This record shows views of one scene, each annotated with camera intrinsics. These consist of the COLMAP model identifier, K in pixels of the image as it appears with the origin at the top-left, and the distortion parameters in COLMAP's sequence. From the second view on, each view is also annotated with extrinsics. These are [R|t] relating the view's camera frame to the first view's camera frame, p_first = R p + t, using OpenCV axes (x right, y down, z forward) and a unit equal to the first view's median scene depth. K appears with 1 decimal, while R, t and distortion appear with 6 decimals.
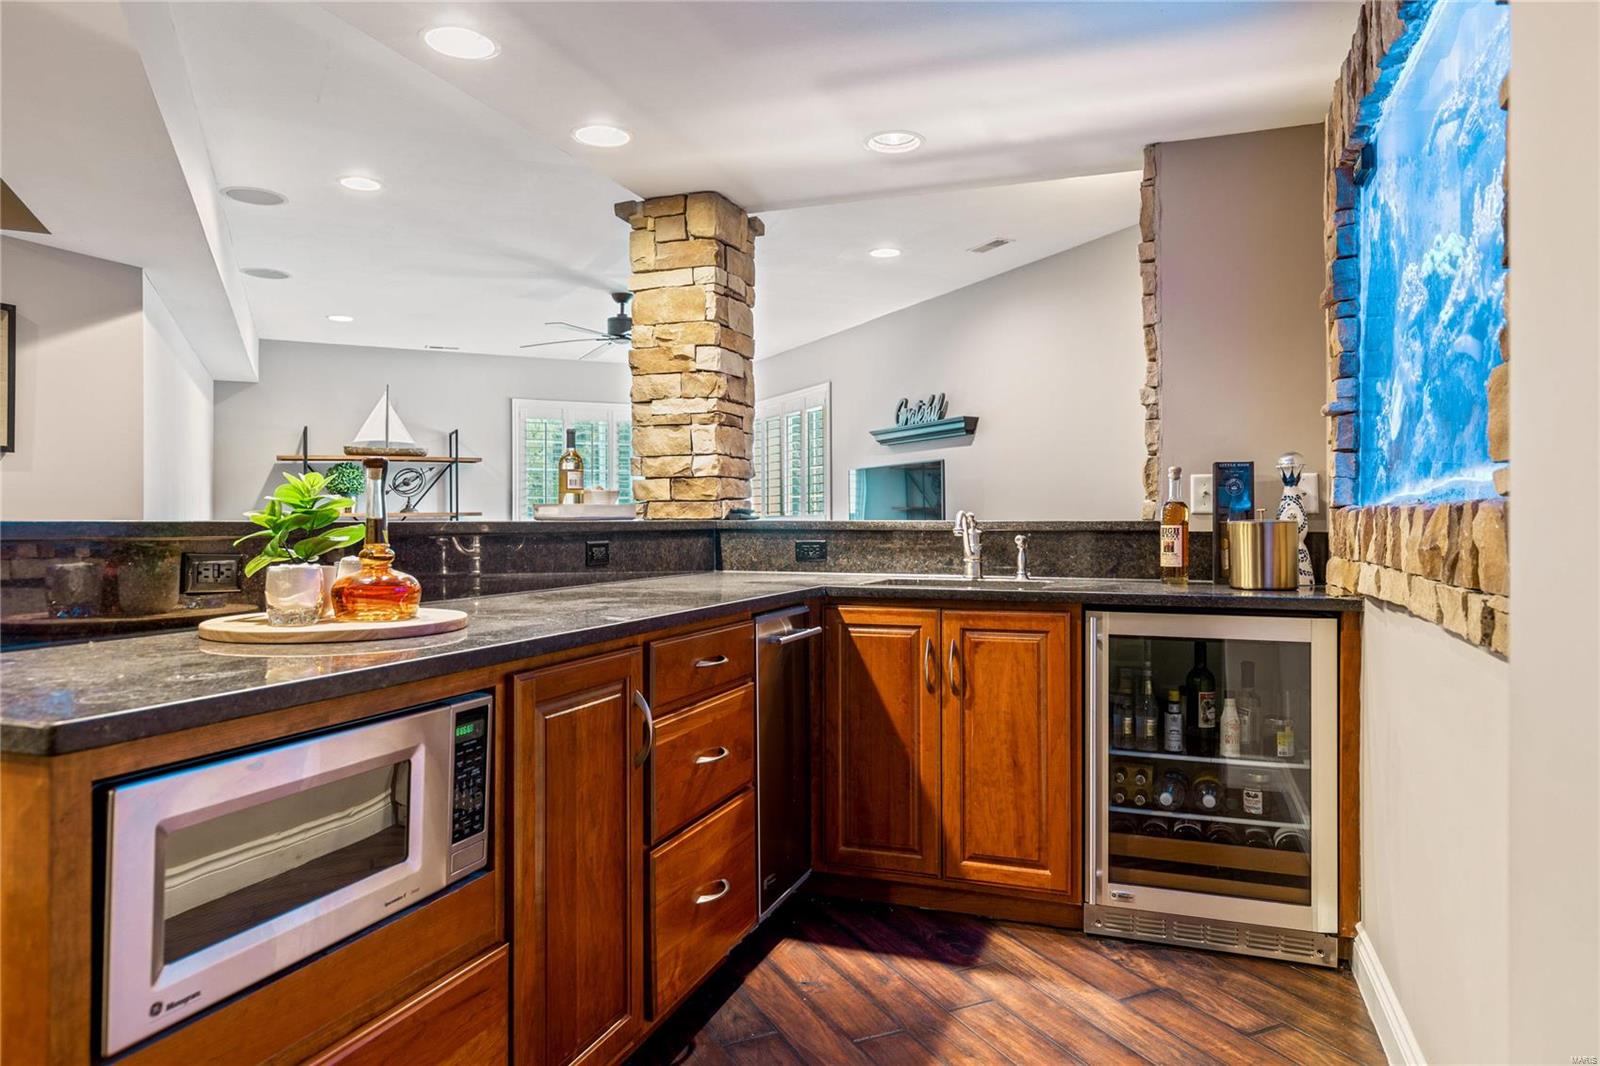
lens RADIAL K [[1042.5, 0, 806.8], [0, 1042.5, 524.9], [0, 0, 1]] dist [-0.004349, -0.001419]
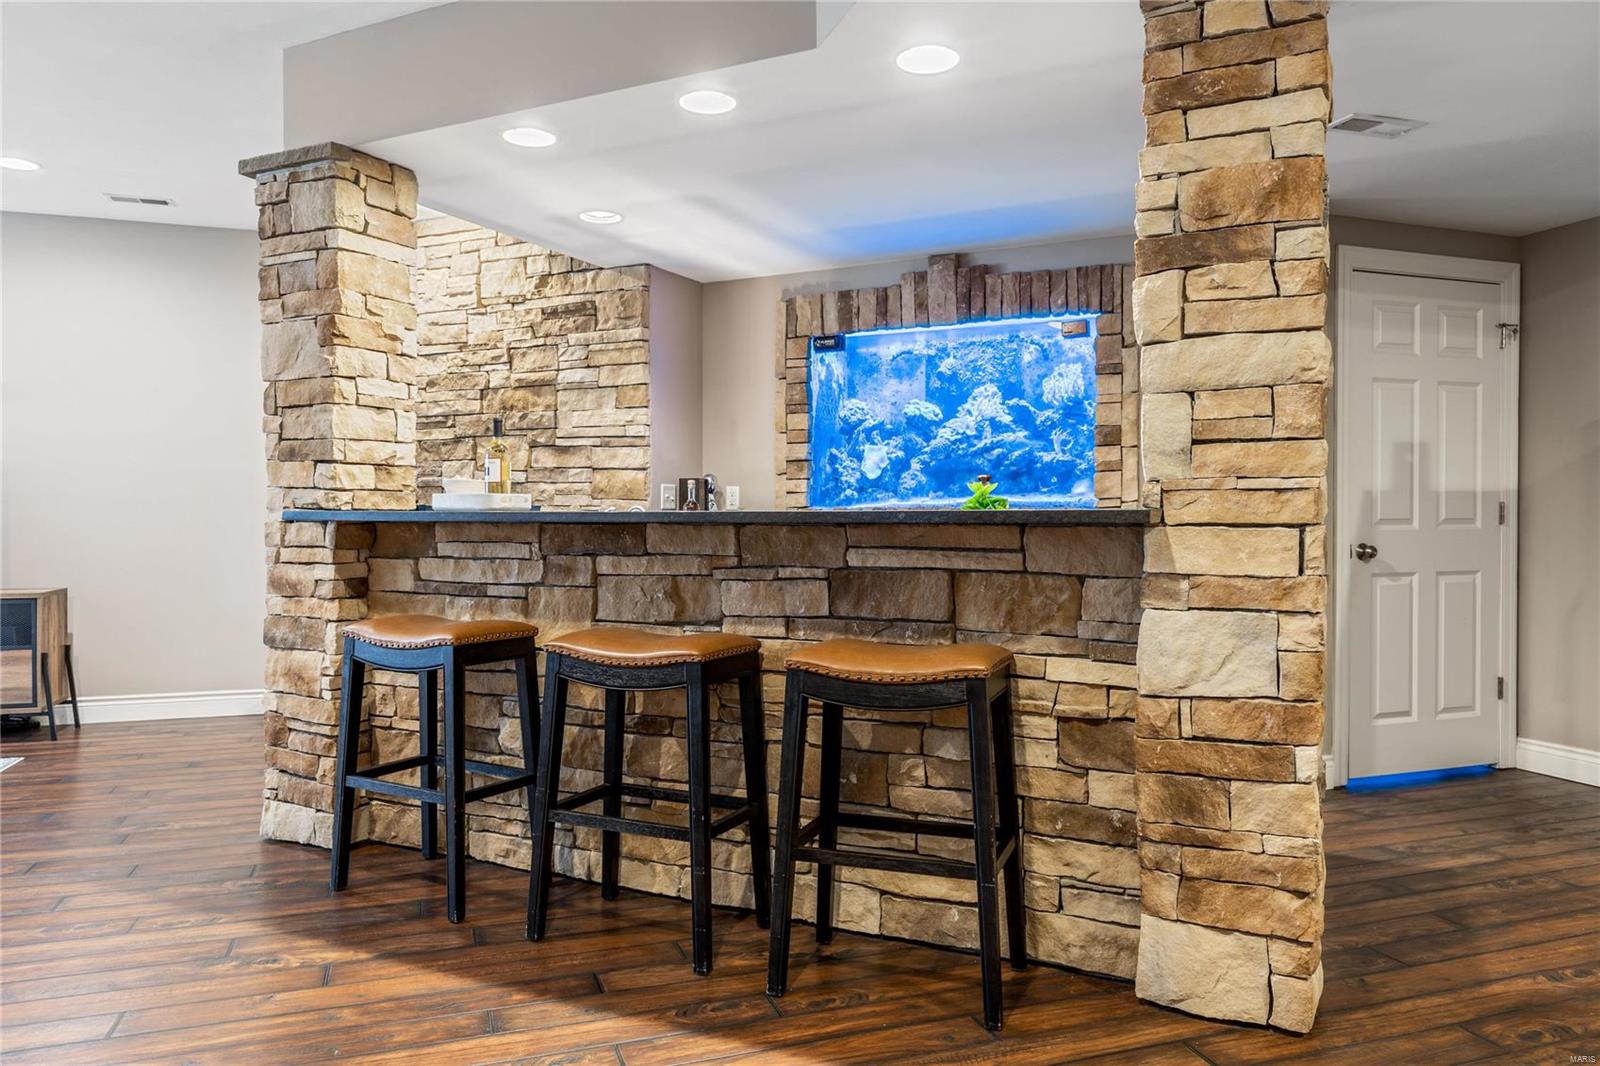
lens RADIAL K [[1086.1, 0, 806.0], [0, 1086.1, 527.3], [0, 0, 1]] dist [-0.003485, 0.001856]
pose [[0.105883, -0.008390, 0.994343, -1.054725], [-0.000688, 0.999964, 0.008510, 0.001631], [-0.994378, -0.001585, 0.105873, 0.525931]]
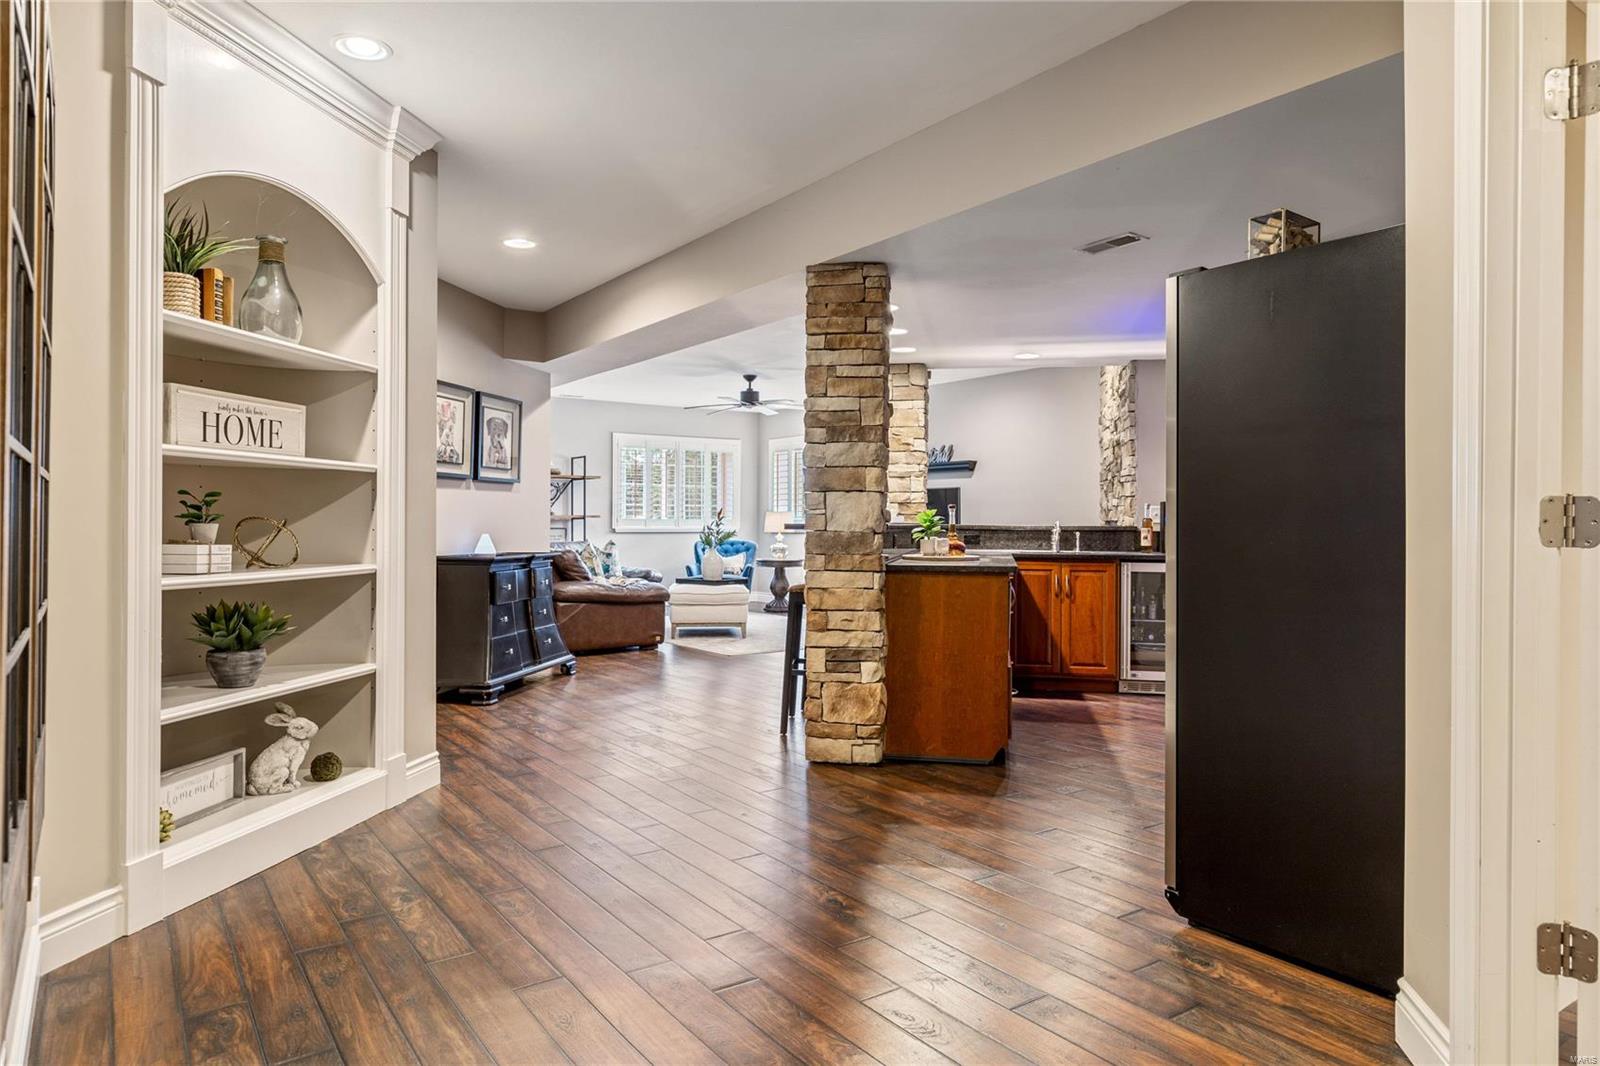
lens RADIAL K [[1017.0, 0, 802.0], [0, 1017.0, 532.5], [0, 0, 1]] dist [0.002858, -0.000001]
pose [[0.986170, 0.006357, 0.165618, -0.650687], [-0.007548, 0.999950, 0.006564, 0.000625], [-0.165568, -0.007723, 0.986168, -0.930508]]
